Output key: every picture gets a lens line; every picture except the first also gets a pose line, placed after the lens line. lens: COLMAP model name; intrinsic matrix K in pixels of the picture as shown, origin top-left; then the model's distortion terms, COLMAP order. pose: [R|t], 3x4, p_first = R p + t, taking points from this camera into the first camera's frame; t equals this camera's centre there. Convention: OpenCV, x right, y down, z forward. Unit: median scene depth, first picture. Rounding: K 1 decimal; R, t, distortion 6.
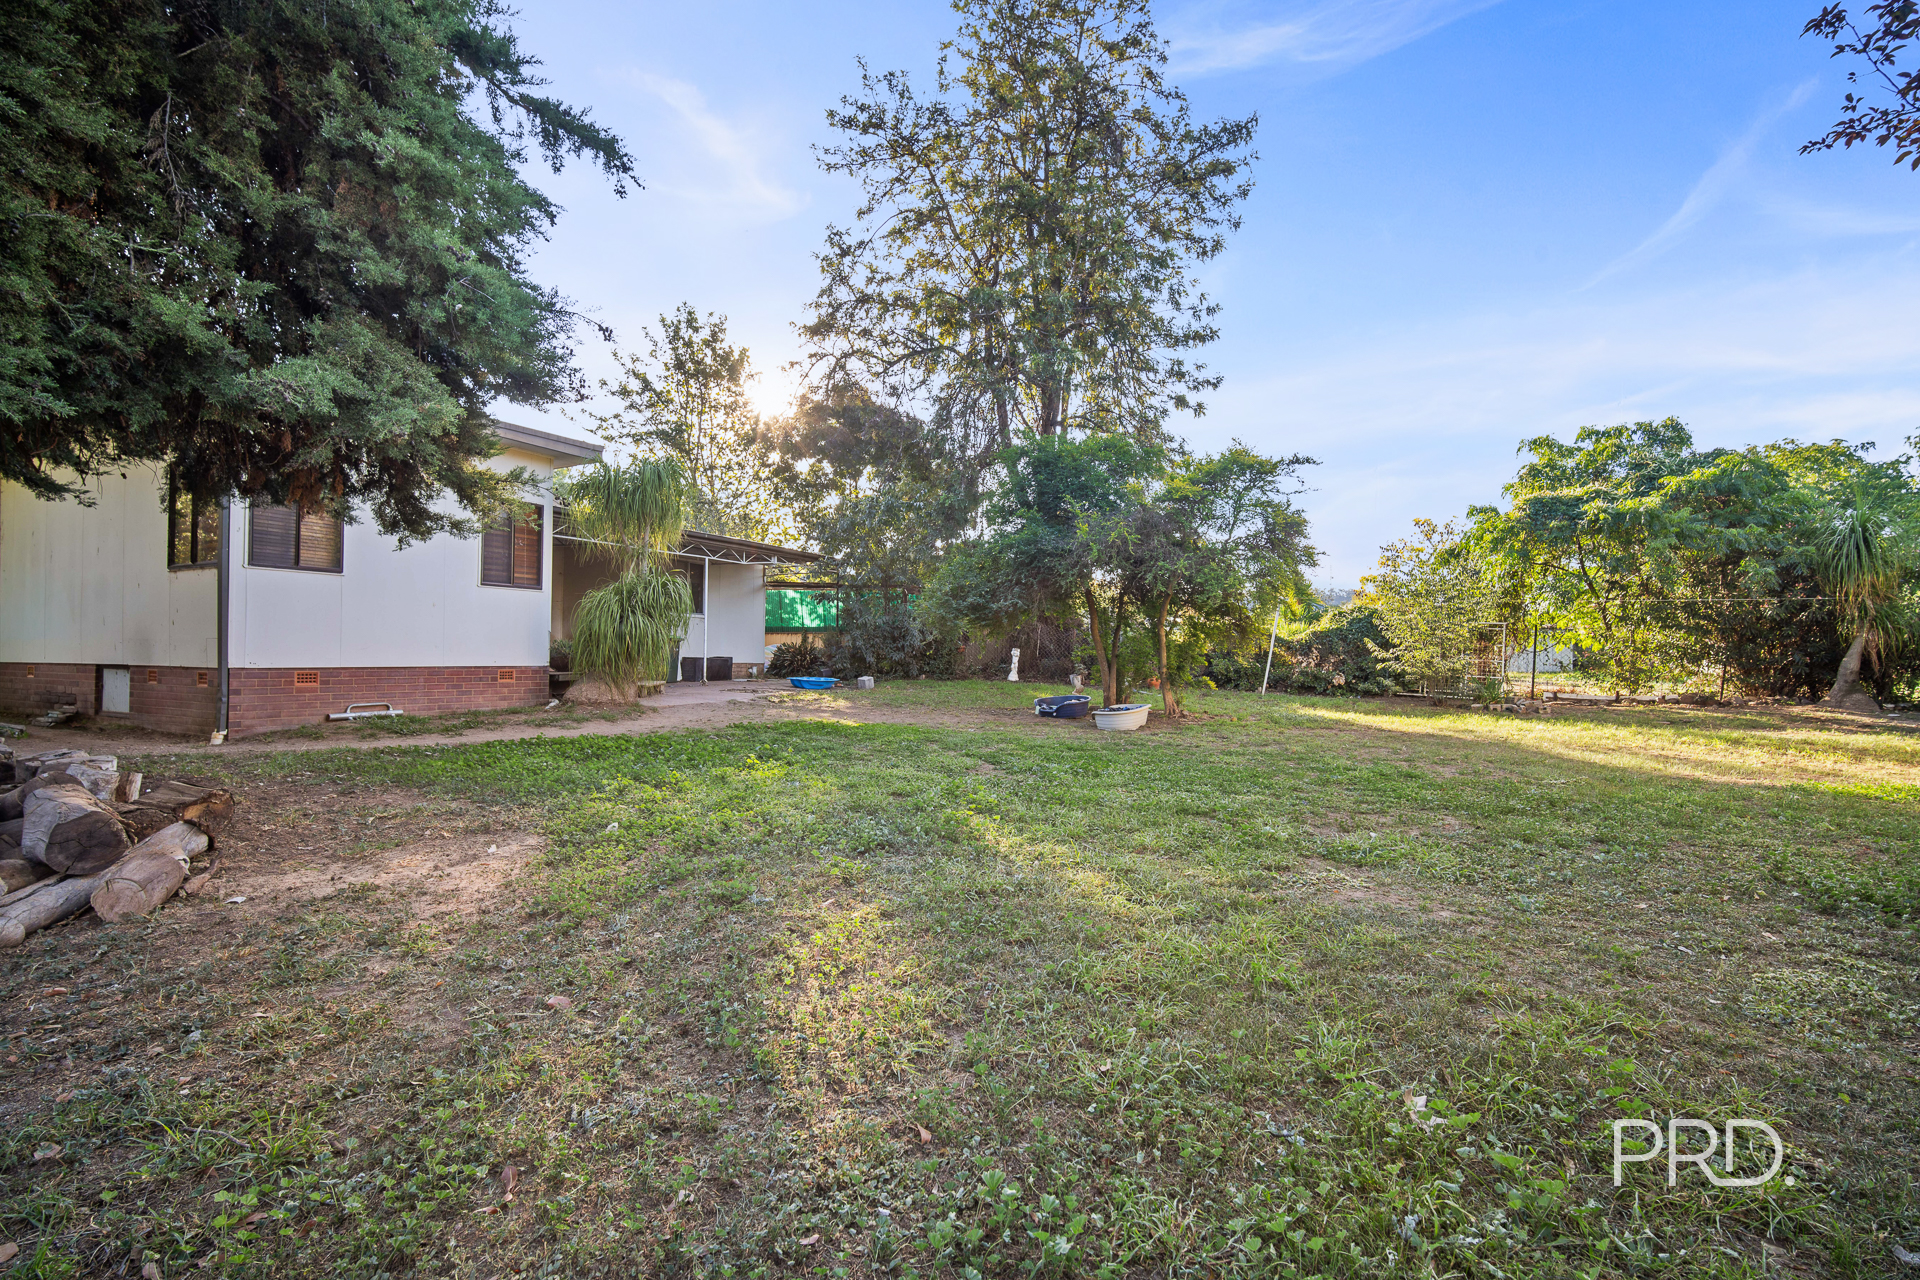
lens RADIAL K [[851.4, 0, 962.2], [0, 851.4, 641.2], [0, 0, 1]] dist [-0.009921, -0.000199]
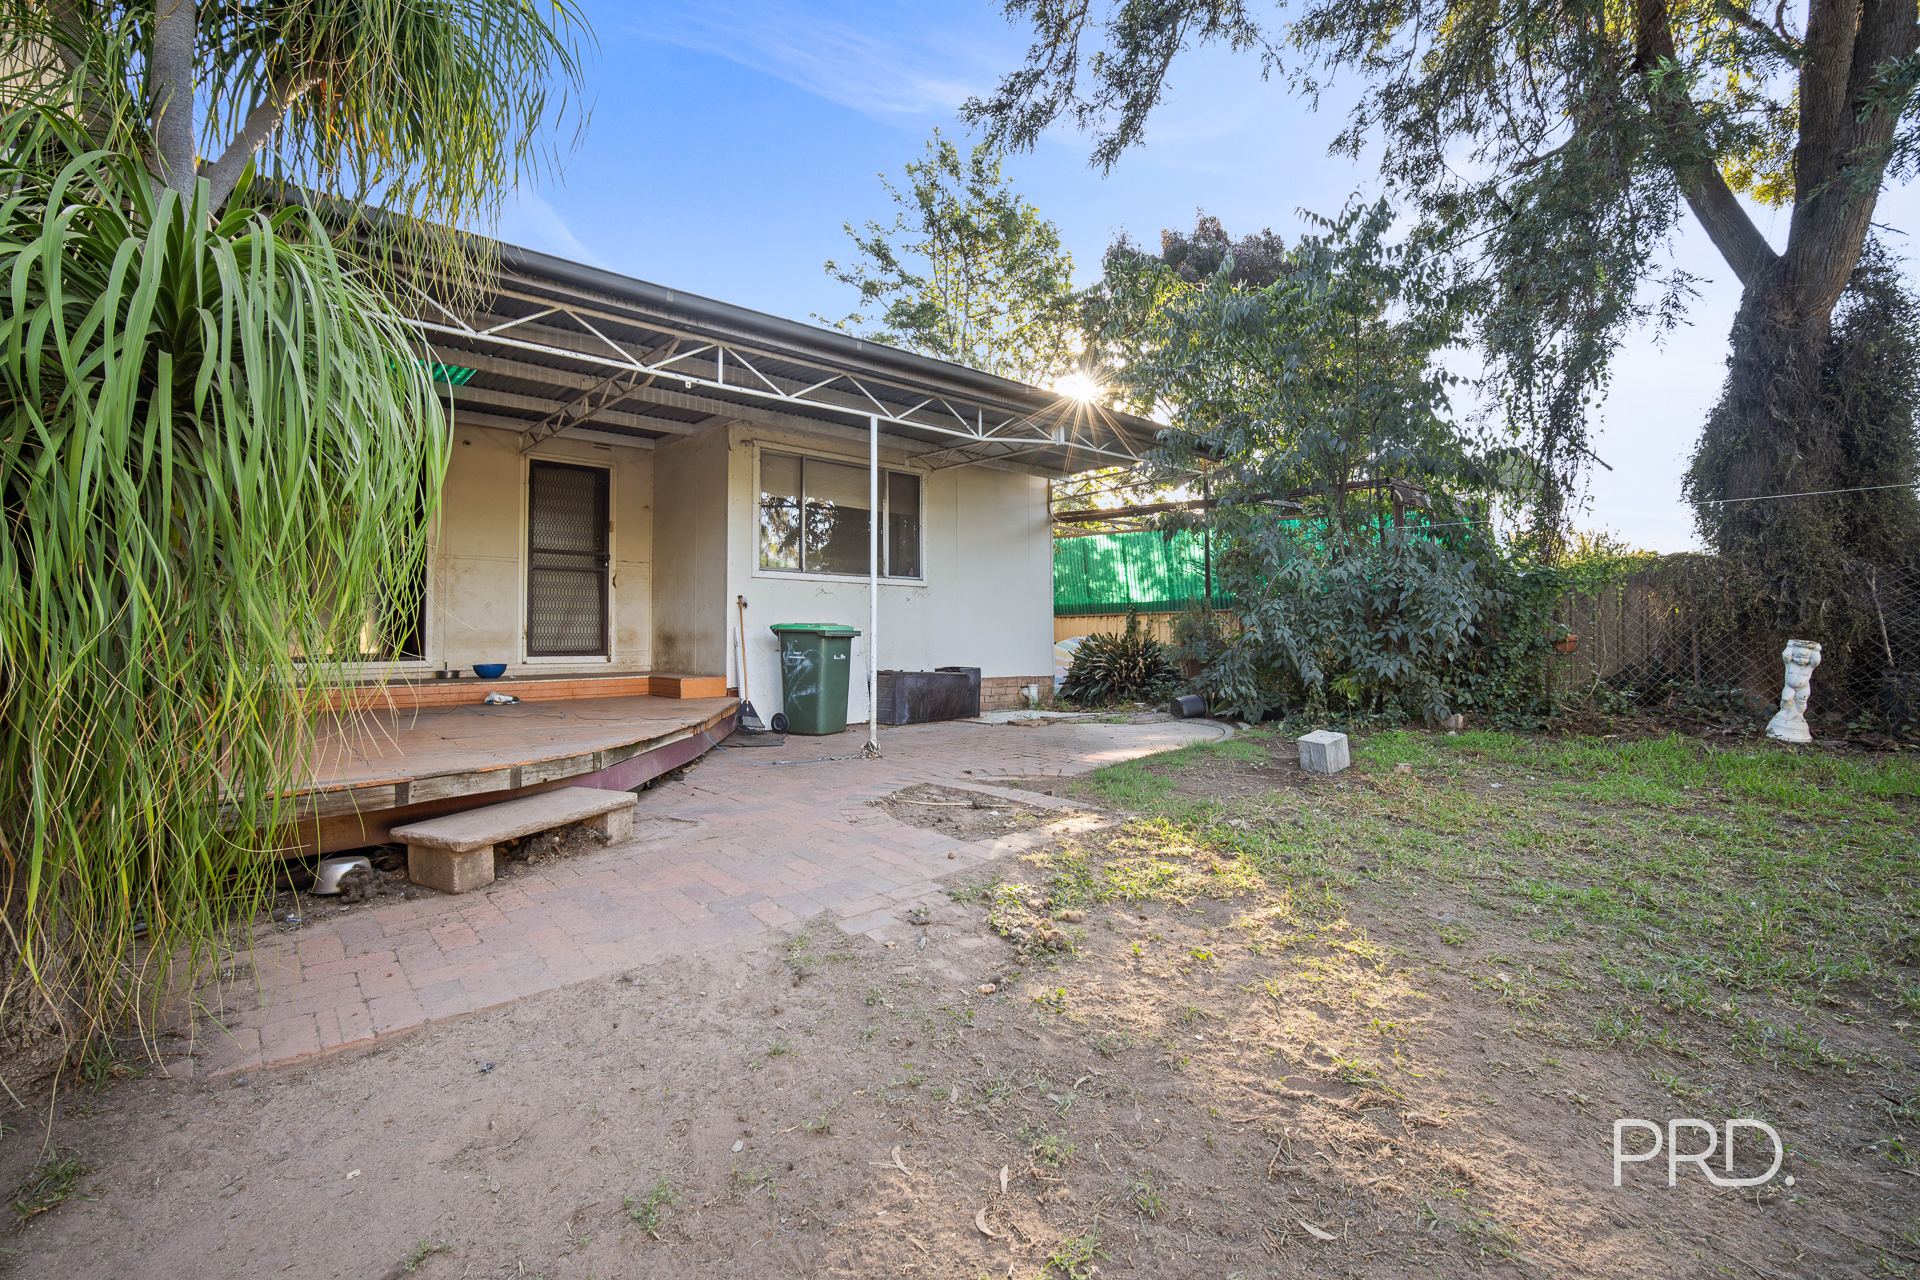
lens RADIAL K [[851.4, 0, 961.0], [0, 851.4, 631.4], [0, 0, 1]] dist [-0.009921, -0.000199]
pose [[0.932503, -0.021540, -0.360518, -0.099535], [0.022796, 0.999740, -0.000769, -0.001350], [0.360441, -0.007502, 0.932752, 0.500592]]
